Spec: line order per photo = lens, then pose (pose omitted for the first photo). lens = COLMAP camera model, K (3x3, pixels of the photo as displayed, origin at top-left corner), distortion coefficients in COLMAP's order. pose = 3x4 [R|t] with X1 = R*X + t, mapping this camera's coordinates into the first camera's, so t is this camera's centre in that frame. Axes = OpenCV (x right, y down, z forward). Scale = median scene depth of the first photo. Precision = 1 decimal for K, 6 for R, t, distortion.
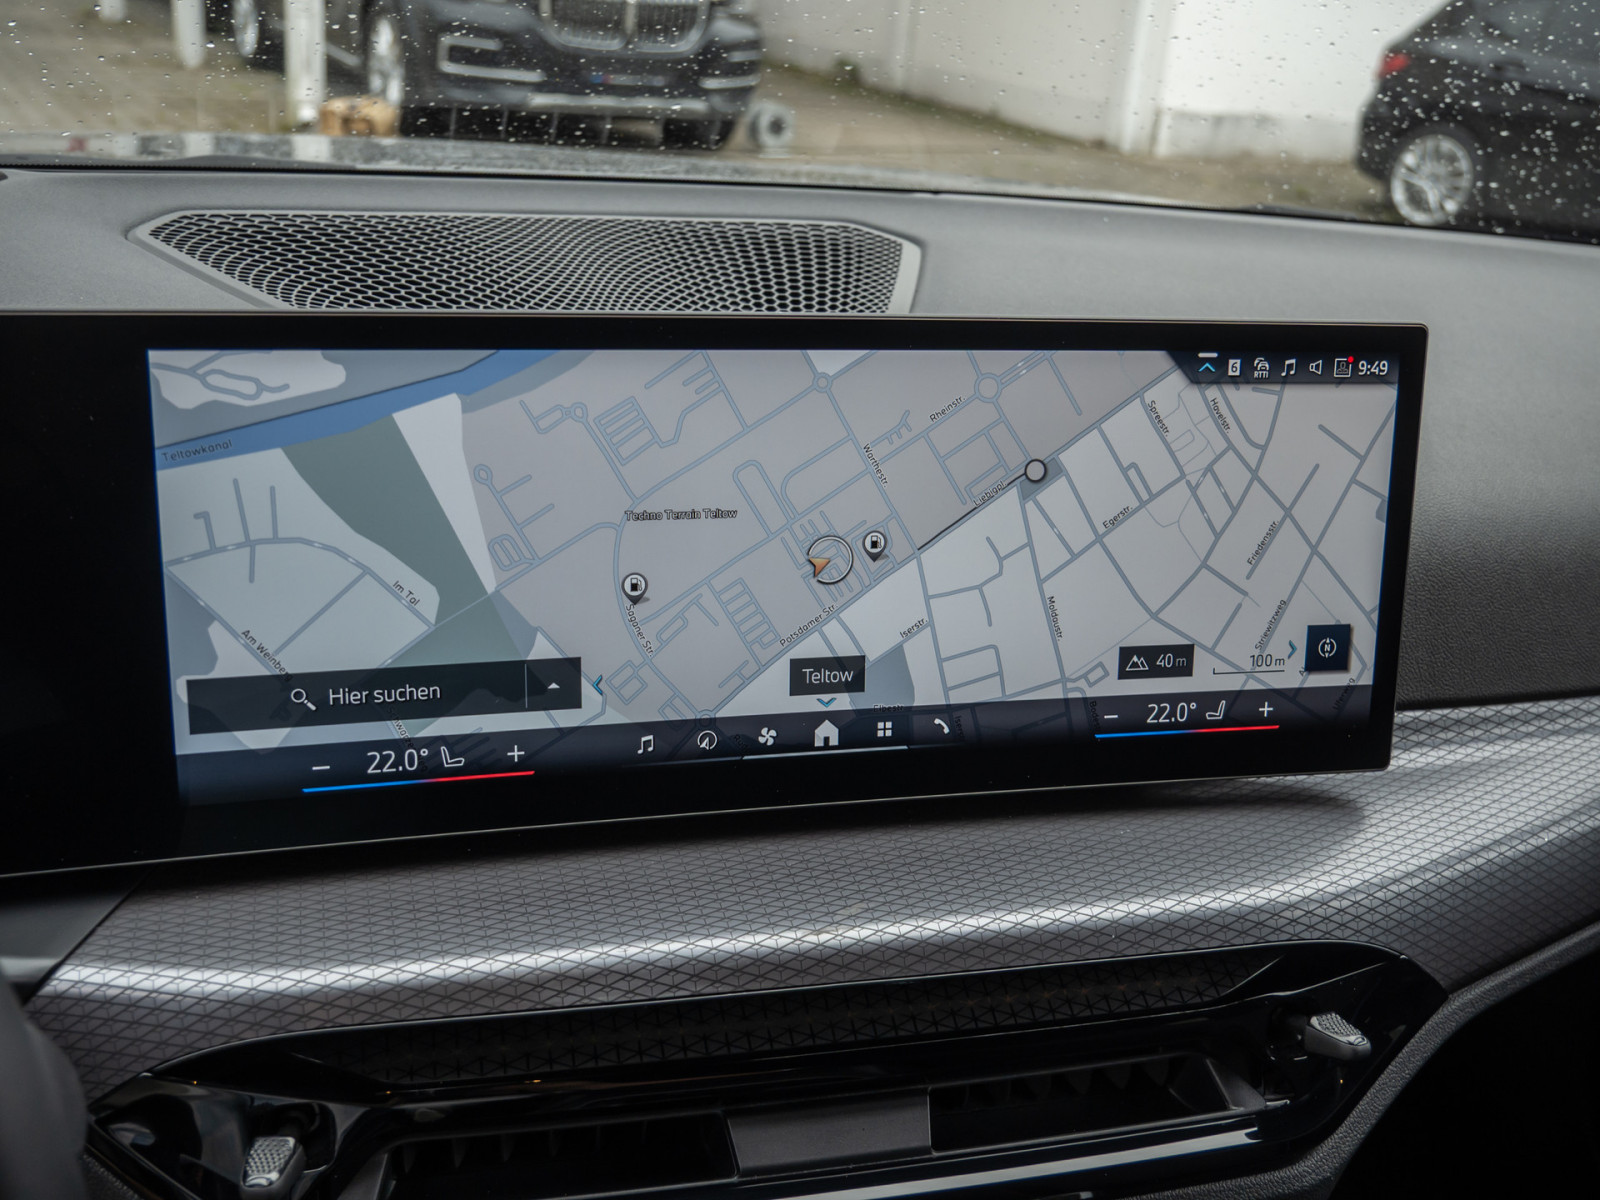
lens RADIAL K [[1597.1, 0, 794.8], [0, 1597.1, 629.0], [0, 0, 1]] dist [-0.026813, 0.032454]
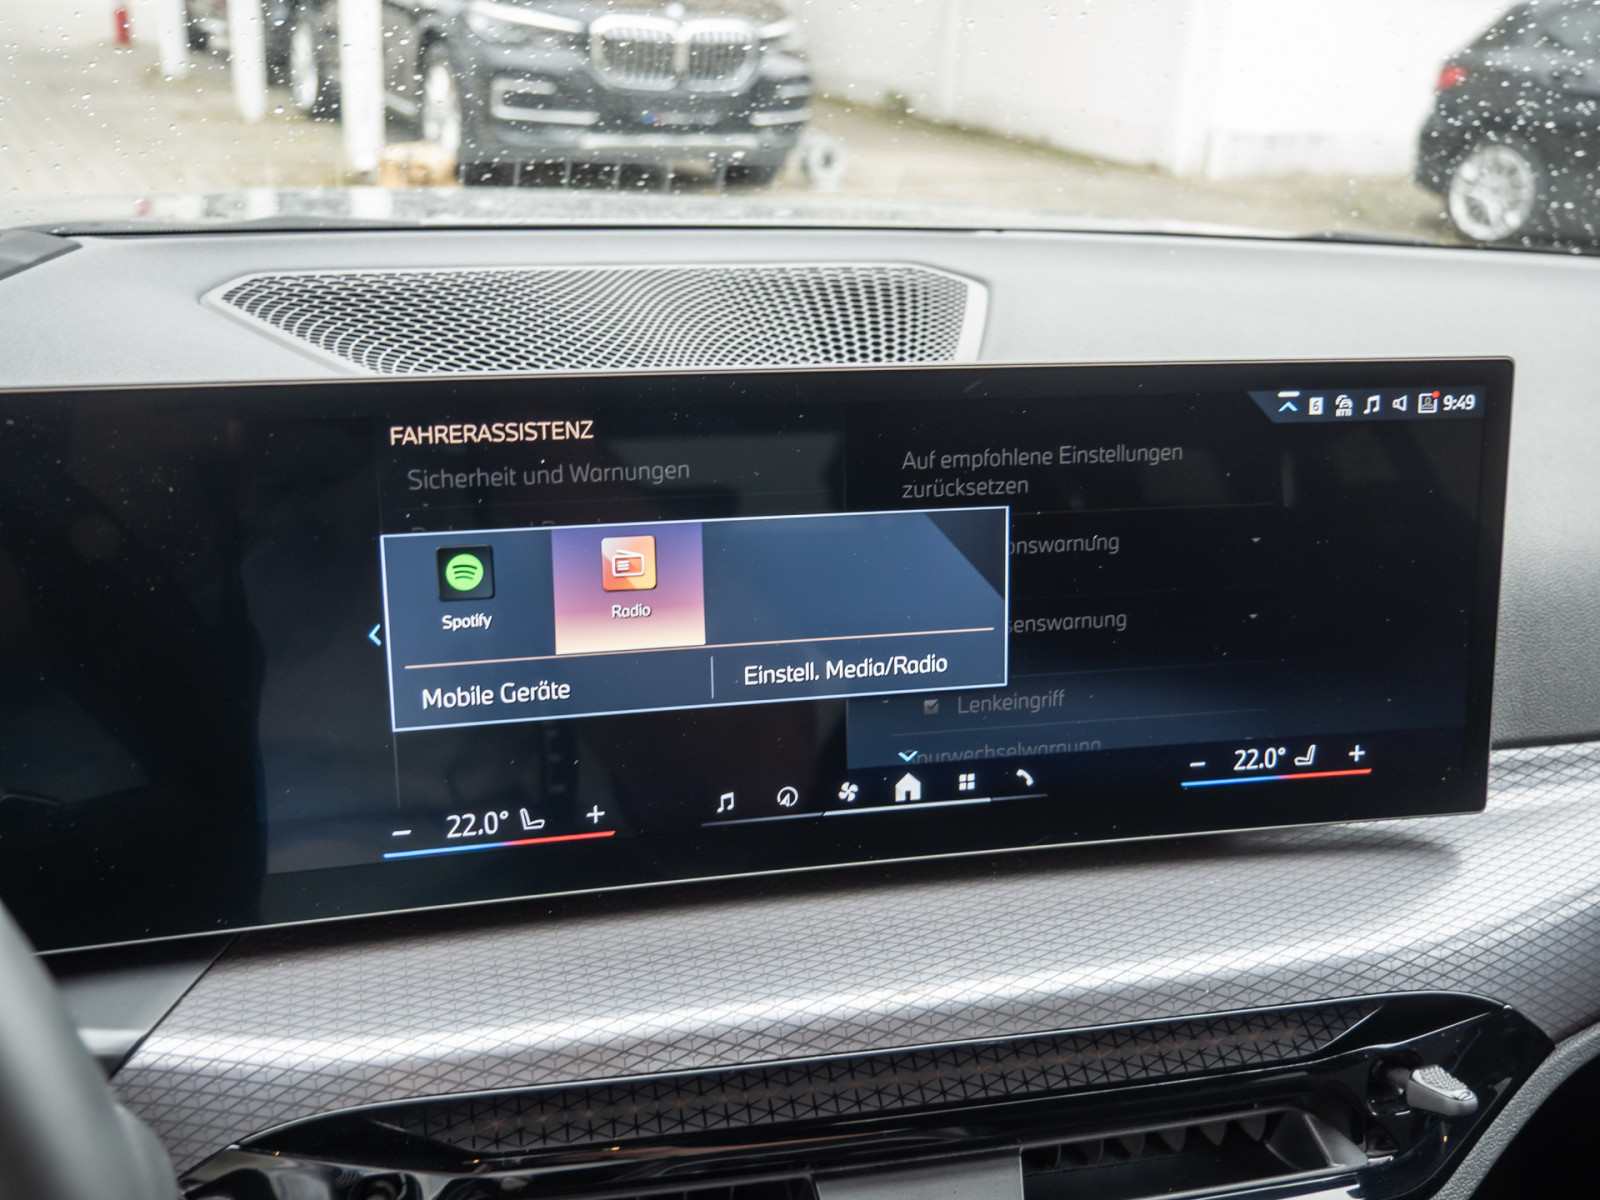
lens RADIAL K [[1597.1, 0, 794.8], [0, 1597.1, 629.0], [0, 0, 1]] dist [-0.026813, 0.032454]
pose [[0.999070, -0.020623, -0.037866, -0.010472], [0.019902, 0.999615, -0.019326, -0.014463], [0.038250, 0.018555, 0.999096, 0.010835]]
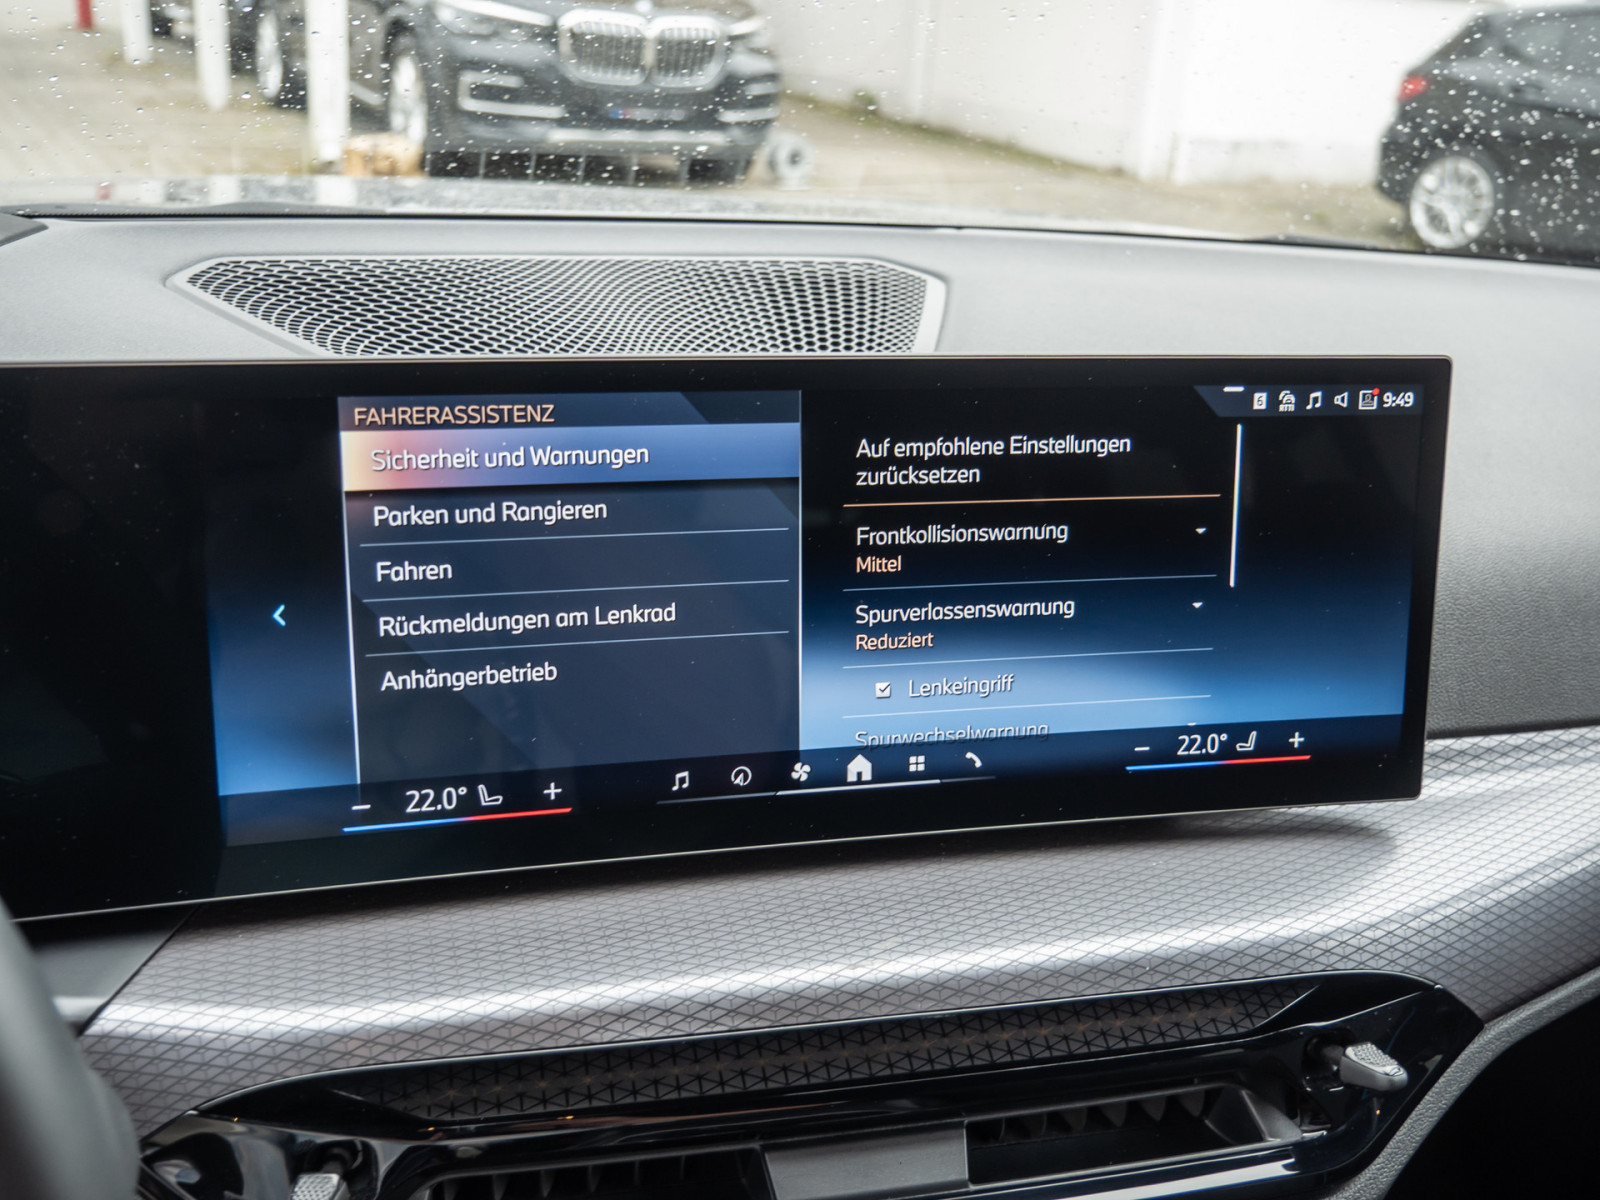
lens RADIAL K [[1597.1, 0, 794.8], [0, 1597.1, 629.0], [0, 0, 1]] dist [-0.026813, 0.032454]
pose [[0.999844, -0.009954, -0.014593, -0.005252], [0.009692, 0.999792, -0.017958, -0.004735], [0.014769, 0.017813, 0.999732, -0.009810]]
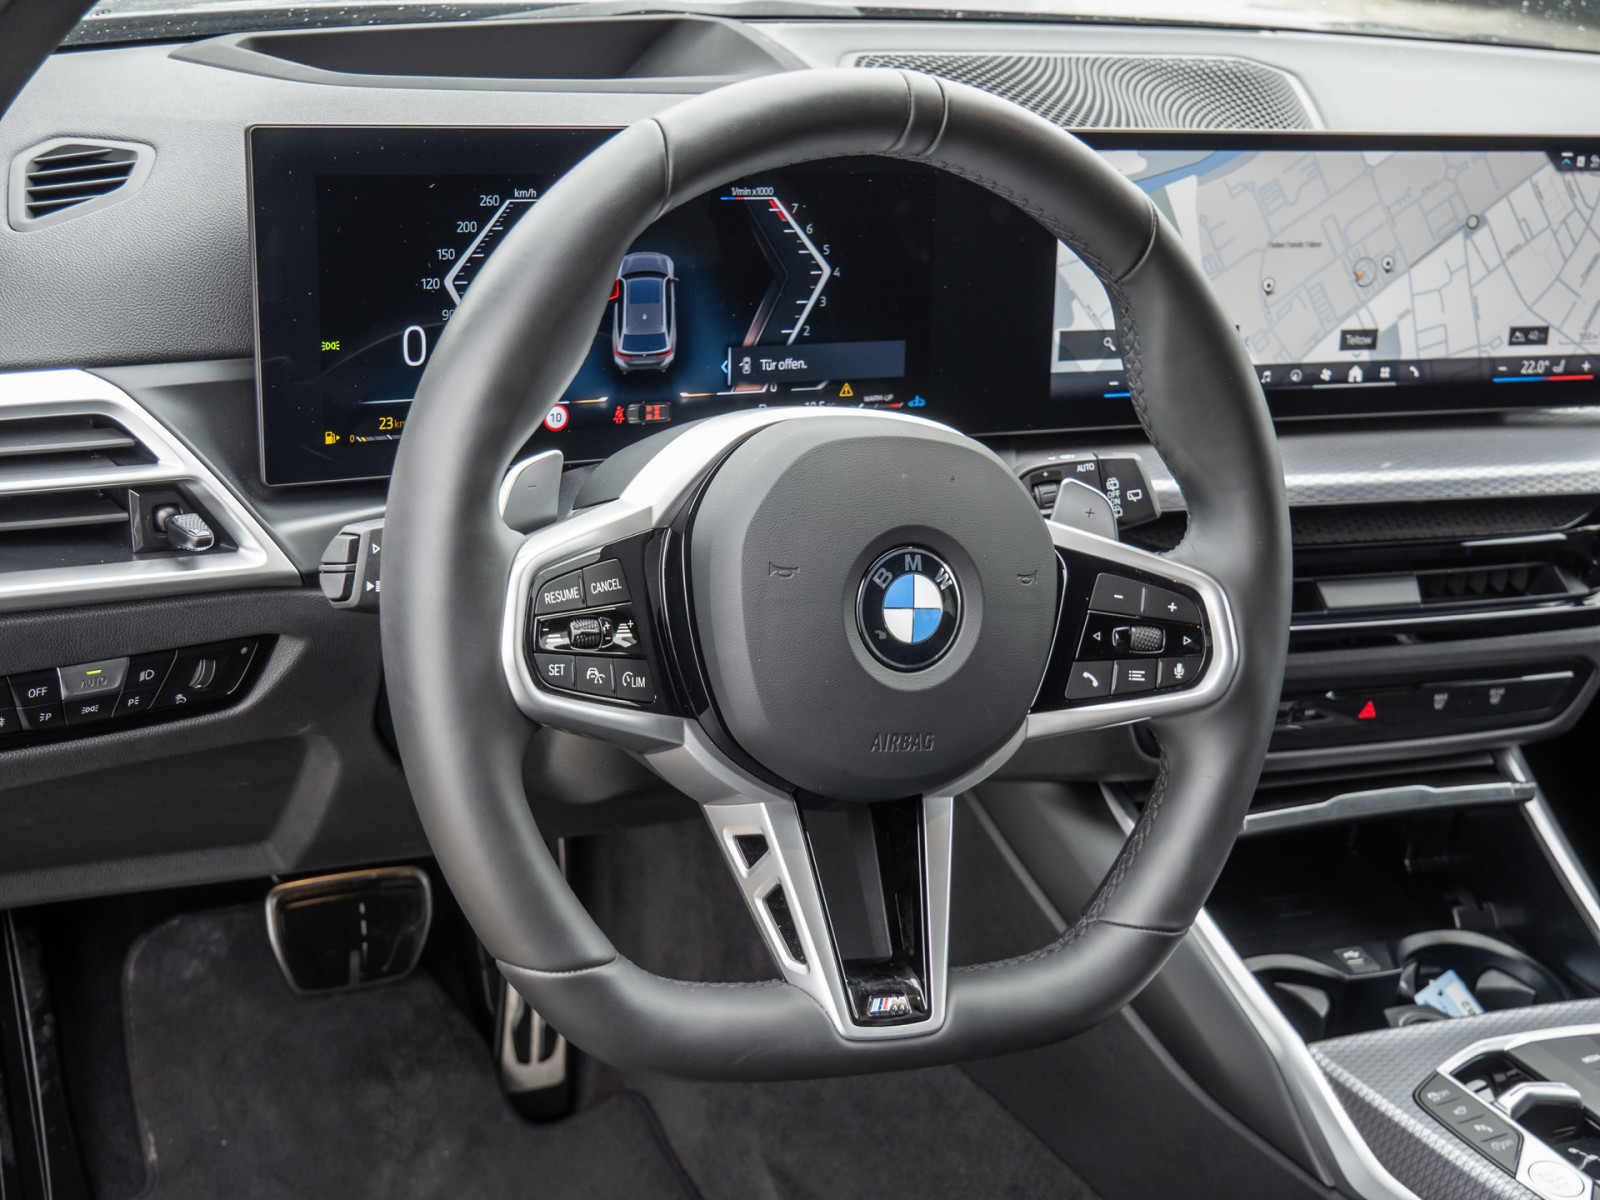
lens RADIAL K [[2159.3, 0, 798.5], [0, 2159.3, 662.4], [0, 0, 1]] dist [-0.022204, 0.152728]
pose [[0.994132, -0.020036, 0.106303, -0.830232], [0.013451, 0.997966, 0.062307, 0.221397], [-0.107335, -0.060512, 0.992380, -1.275750]]
